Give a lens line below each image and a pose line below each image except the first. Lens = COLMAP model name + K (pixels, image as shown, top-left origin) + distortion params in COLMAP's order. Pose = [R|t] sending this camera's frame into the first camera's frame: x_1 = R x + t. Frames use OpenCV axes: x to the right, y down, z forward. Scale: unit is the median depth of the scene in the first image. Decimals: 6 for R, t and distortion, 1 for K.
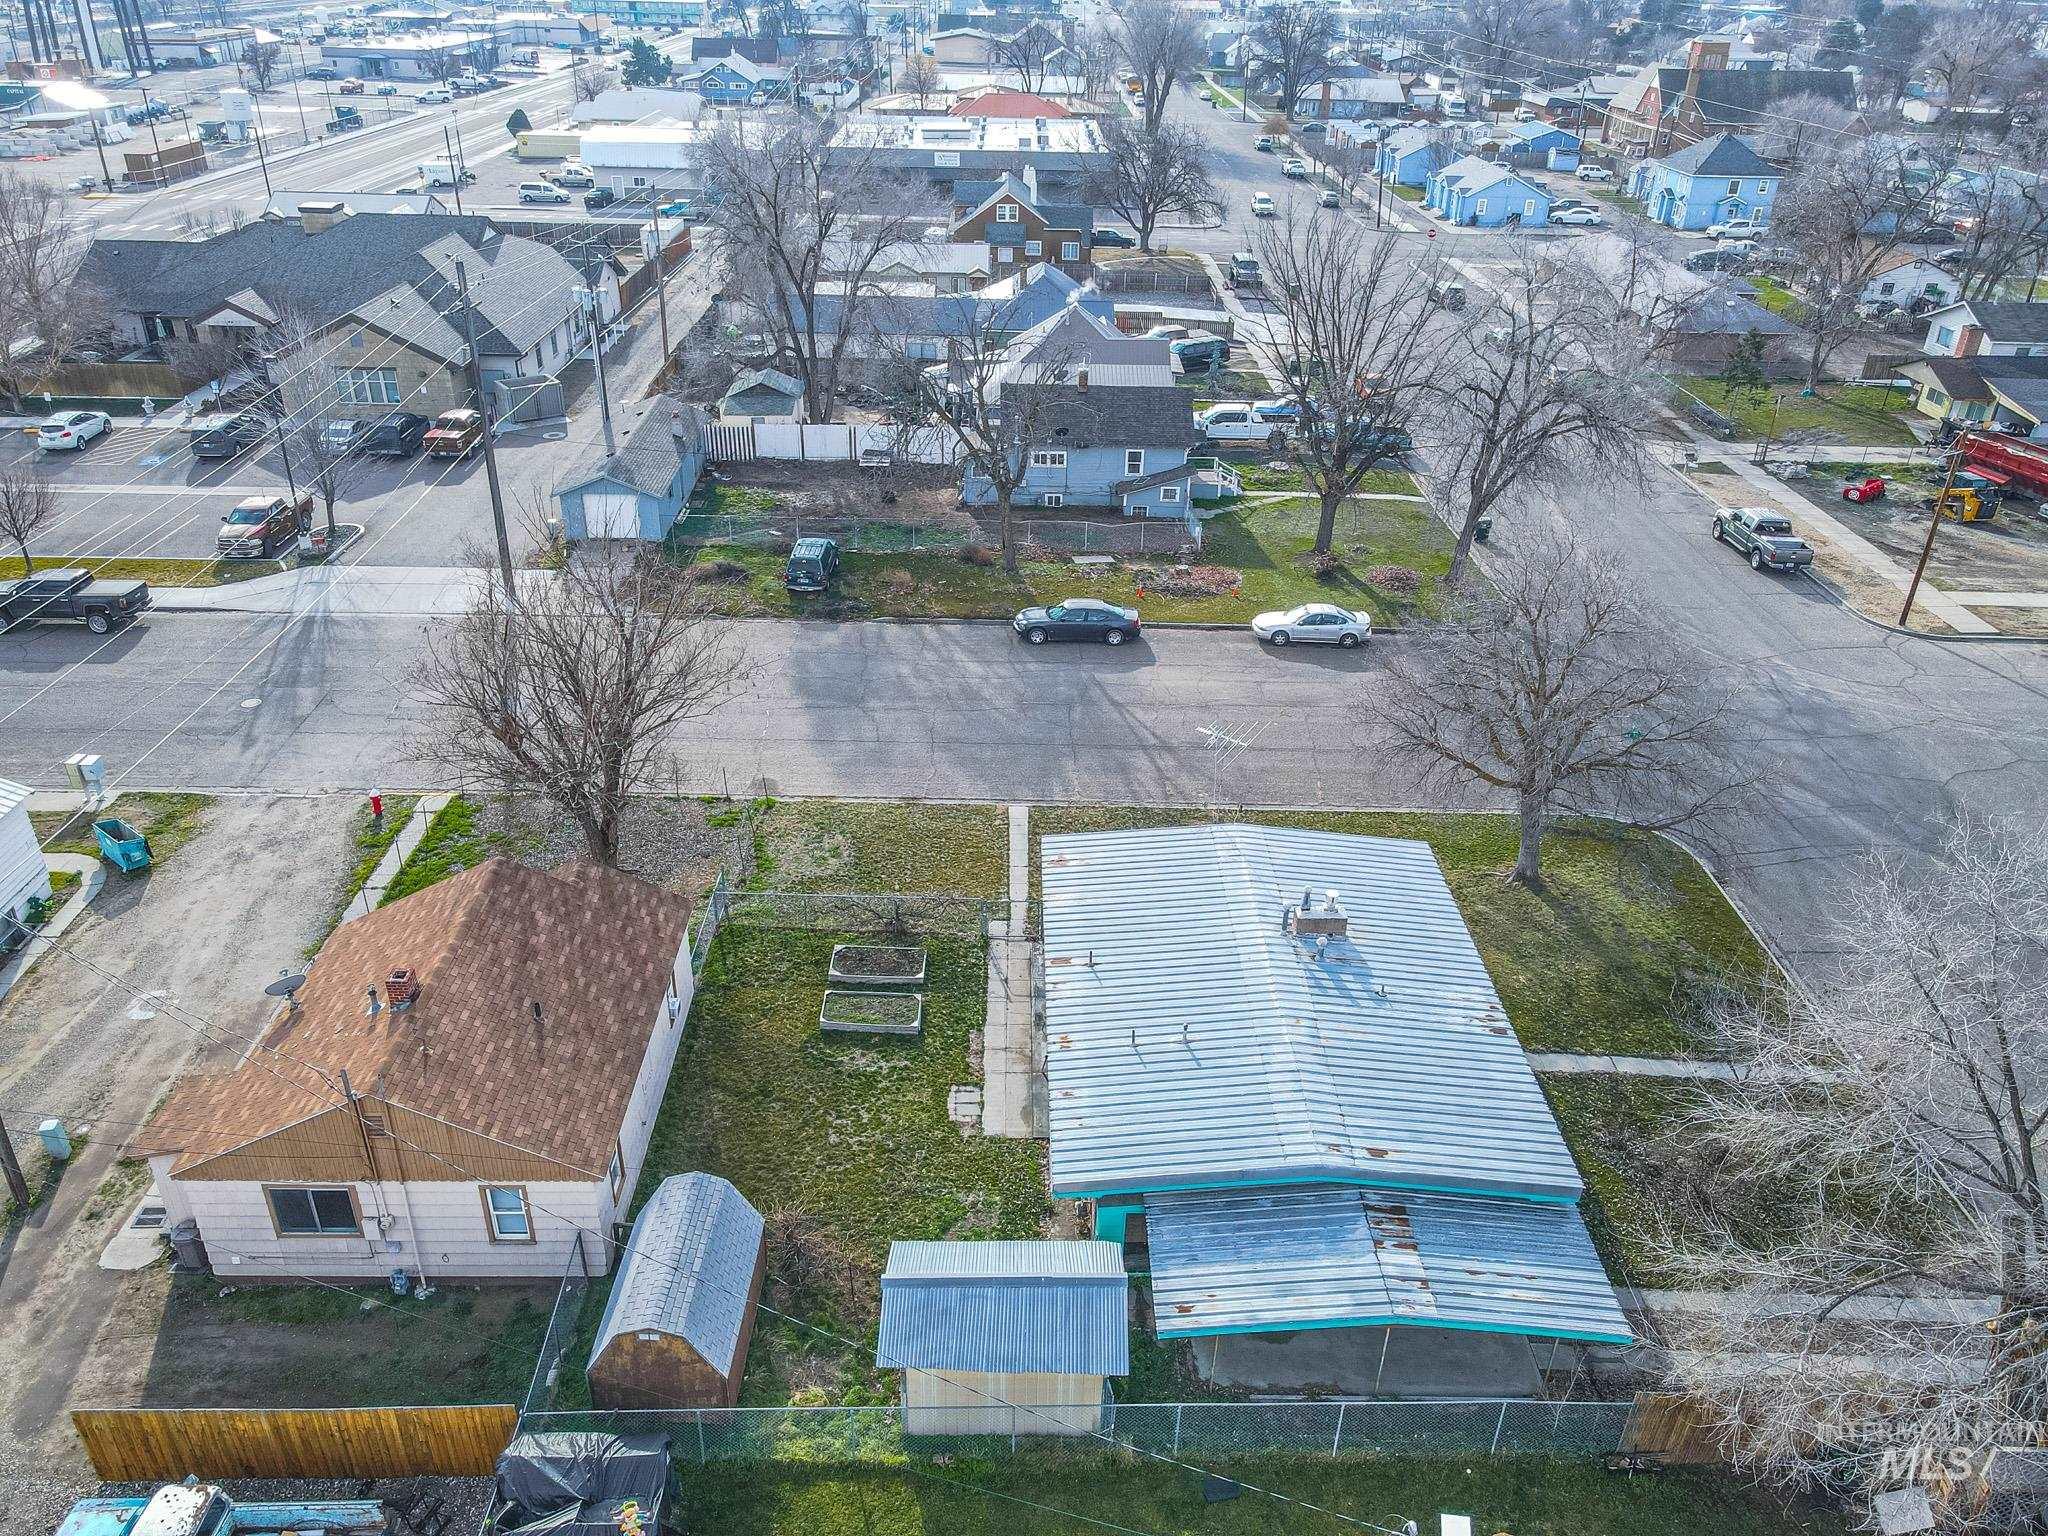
lens RADIAL K [[1501.7, 0, 1029.7], [0, 1501.7, 765.6], [0, 0, 1]] dist [-0.003000, 0.035121]
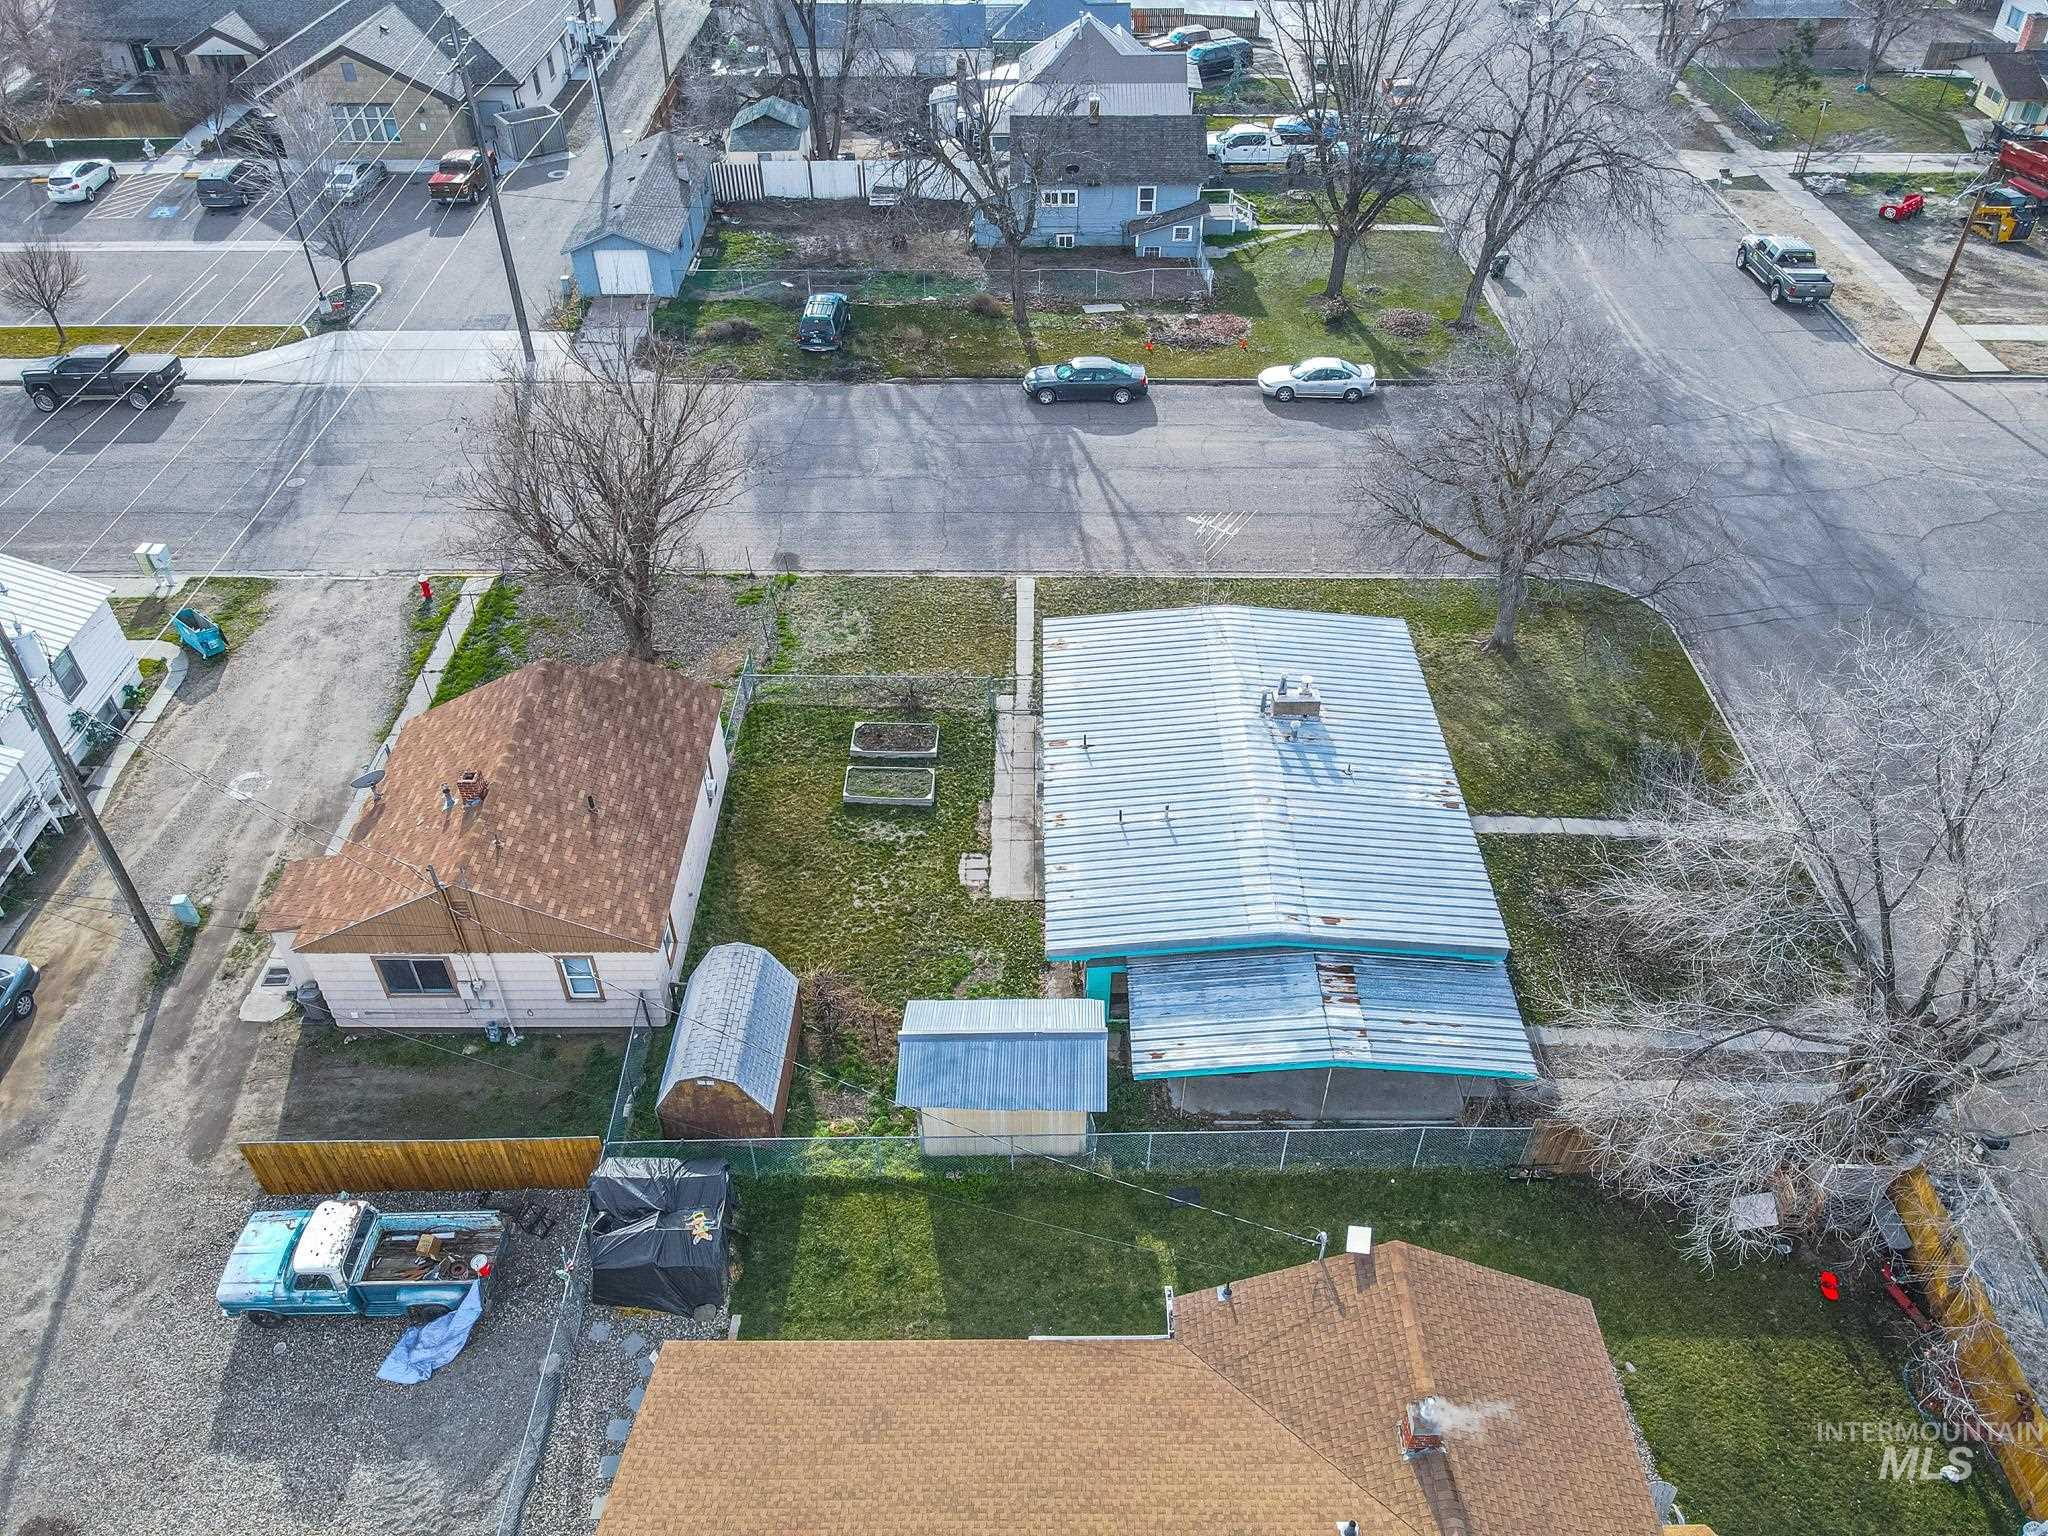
lens RADIAL K [[1504.7, 0, 1029.1], [0, 1504.7, 762.9], [0, 0, 1]] dist [0.001779, 0.019997]
pose [[0.999621, -0.011129, -0.025190, 0.024626], [0.015931, 0.979805, 0.199318, -0.069293], [0.022464, -0.199644, 0.979611, -0.077635]]
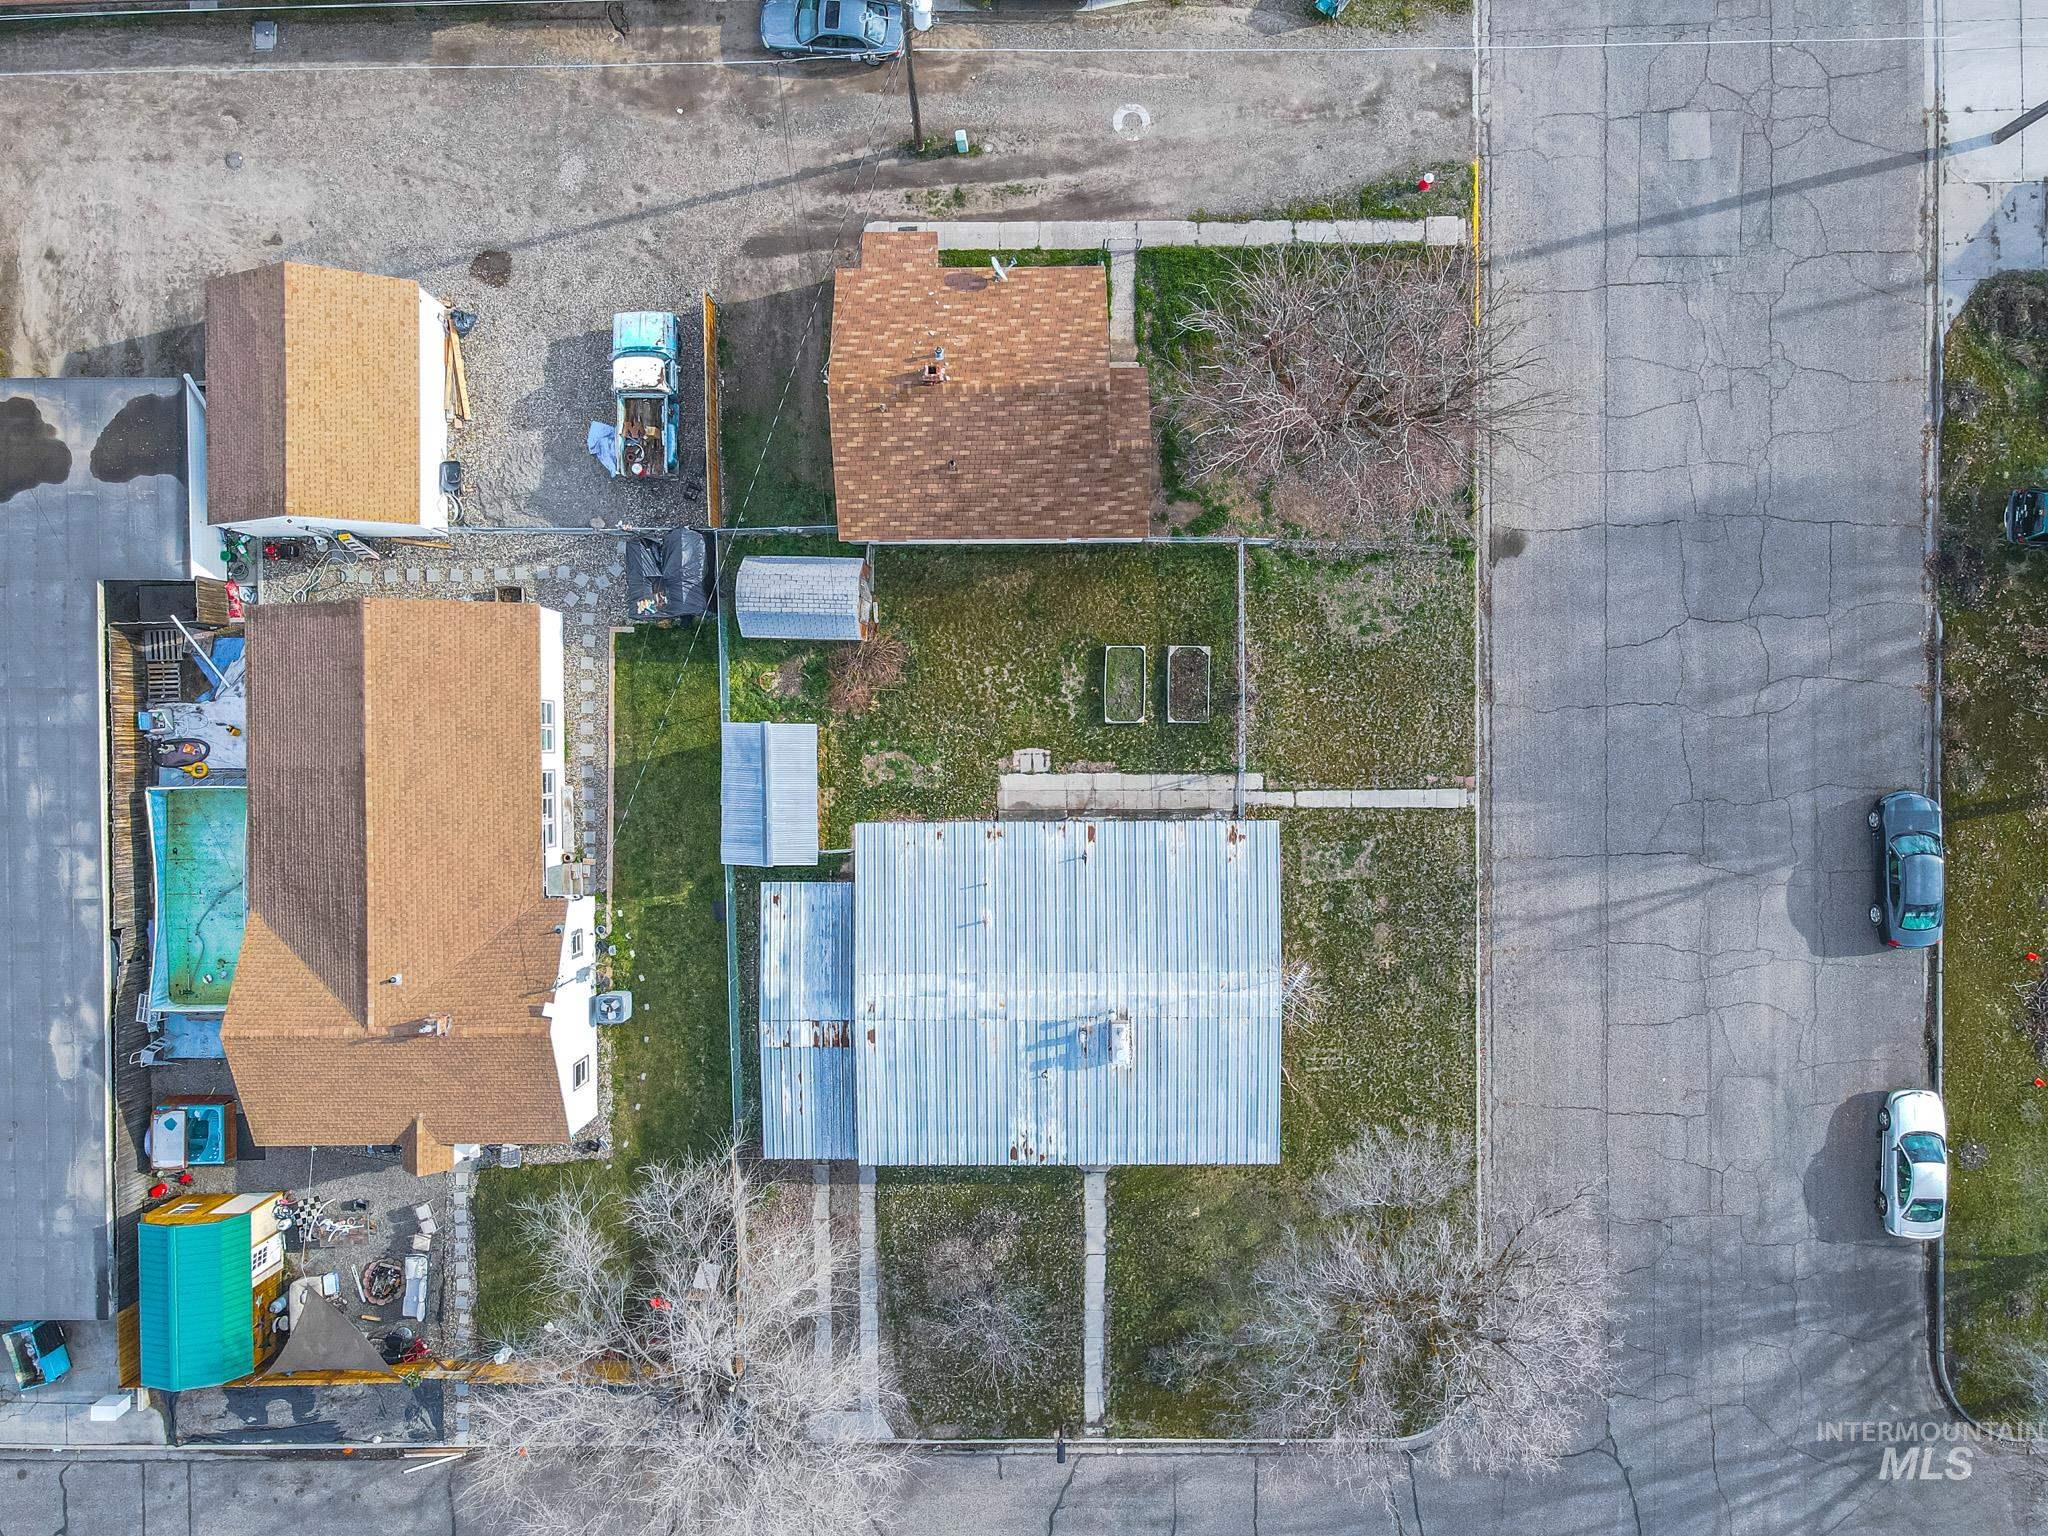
lens RADIAL K [[1501.7, 0, 1029.7], [0, 1501.7, 765.6], [0, 0, 1]] dist [-0.003000, 0.035121]
pose [[-0.002485, 0.999937, -0.010962, -0.021402], [-0.472835, 0.008484, 0.881110, -0.888767], [0.881148, 0.007373, 0.472784, 0.314575]]
